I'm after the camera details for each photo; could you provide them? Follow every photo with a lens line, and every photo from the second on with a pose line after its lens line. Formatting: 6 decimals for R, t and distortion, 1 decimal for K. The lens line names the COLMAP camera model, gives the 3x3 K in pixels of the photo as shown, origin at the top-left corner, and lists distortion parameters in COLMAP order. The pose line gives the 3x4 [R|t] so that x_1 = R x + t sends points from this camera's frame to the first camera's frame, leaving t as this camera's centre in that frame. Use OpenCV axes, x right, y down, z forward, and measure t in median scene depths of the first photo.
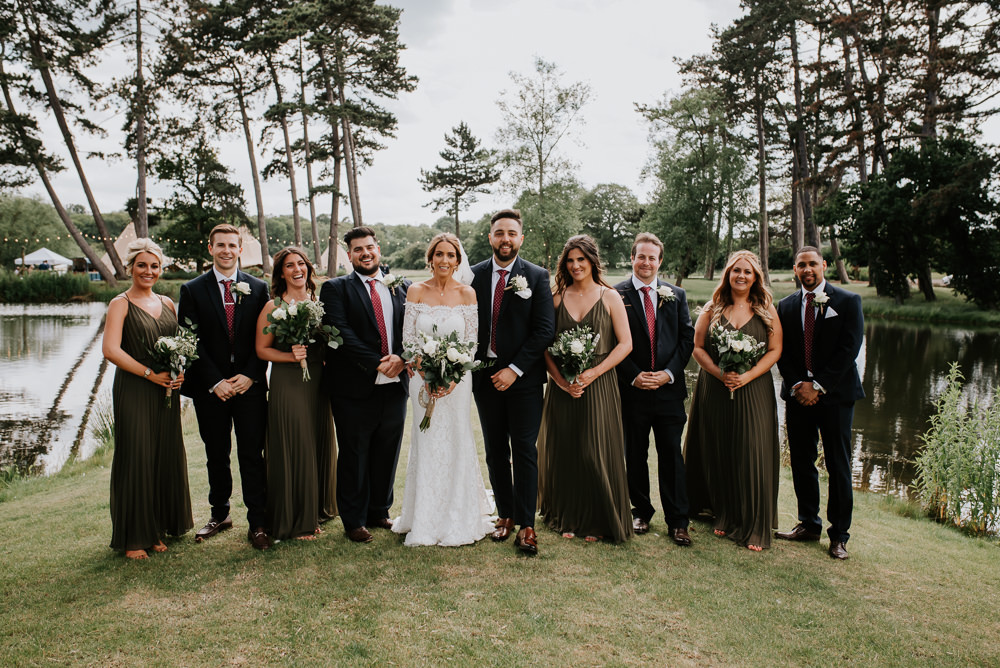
lens RADIAL K [[990.1, 0, 532.3], [0, 990.1, 334.3], [0, 0, 1]] dist [-0.046863, 0.024074]
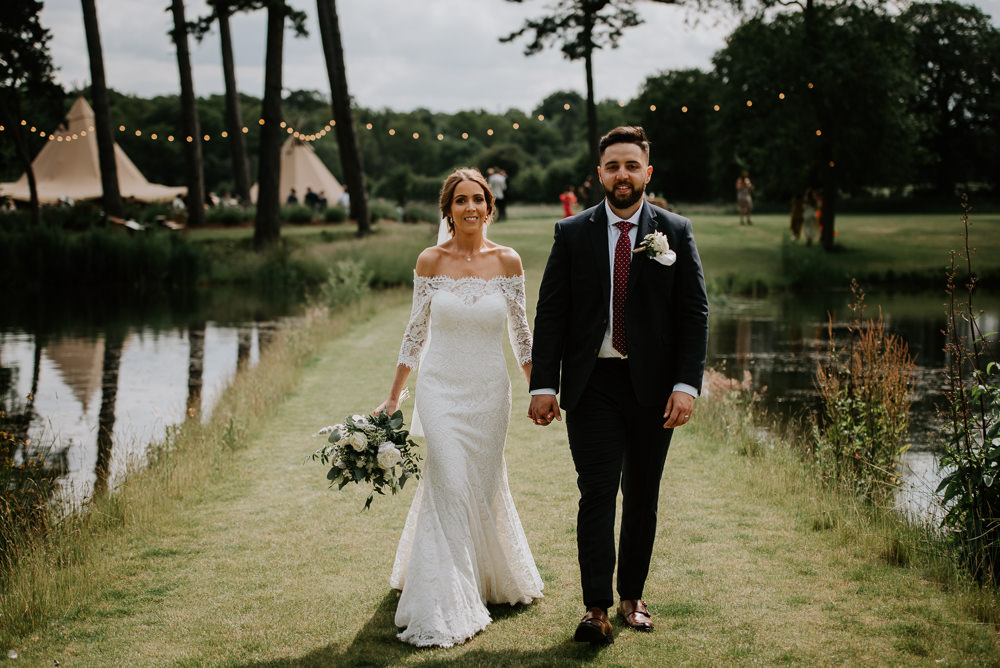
lens RADIAL K [[2036.4, 0, 500.0], [0, 2036.4, 334.0], [0, 0, 1]] dist [-0.073051, -0.022471]
pose [[0.993057, -0.003846, -0.117574, -0.017410], [0.003610, 0.999991, -0.002219, -0.012038], [0.117581, 0.001779, 0.993062, 0.202733]]
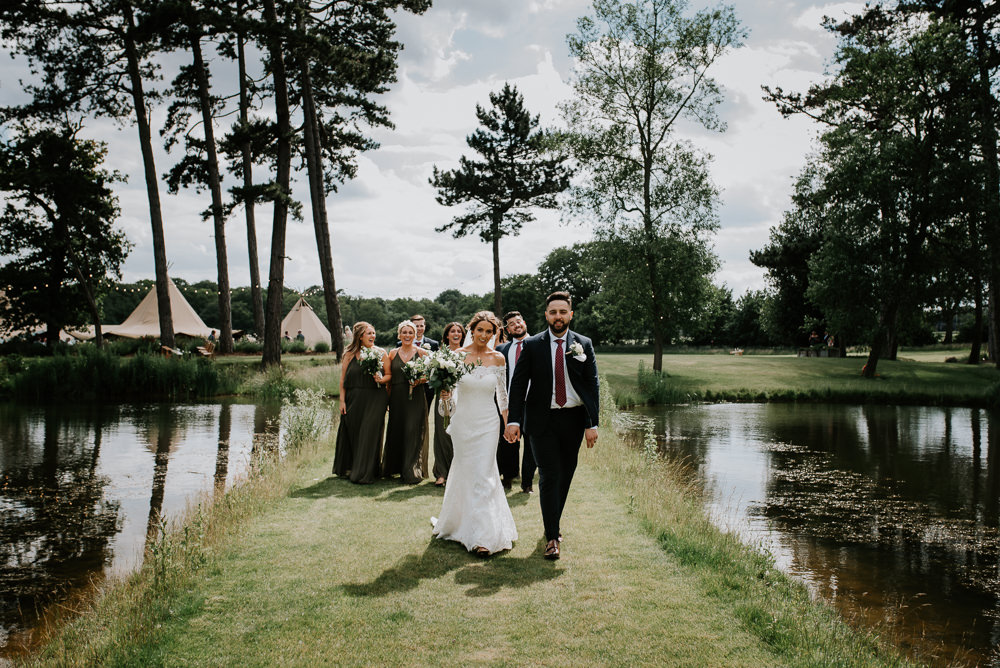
lens RADIAL K [[990.1, 0, 532.3], [0, 990.1, 334.3], [0, 0, 1]] dist [-0.046863, 0.024074]
pose [[0.999993, 0.003622, 0.000291, -0.054330], [-0.003586, 0.996771, -0.080220, -0.023329], [-0.000581, 0.080218, 0.996777, 0.424287]]
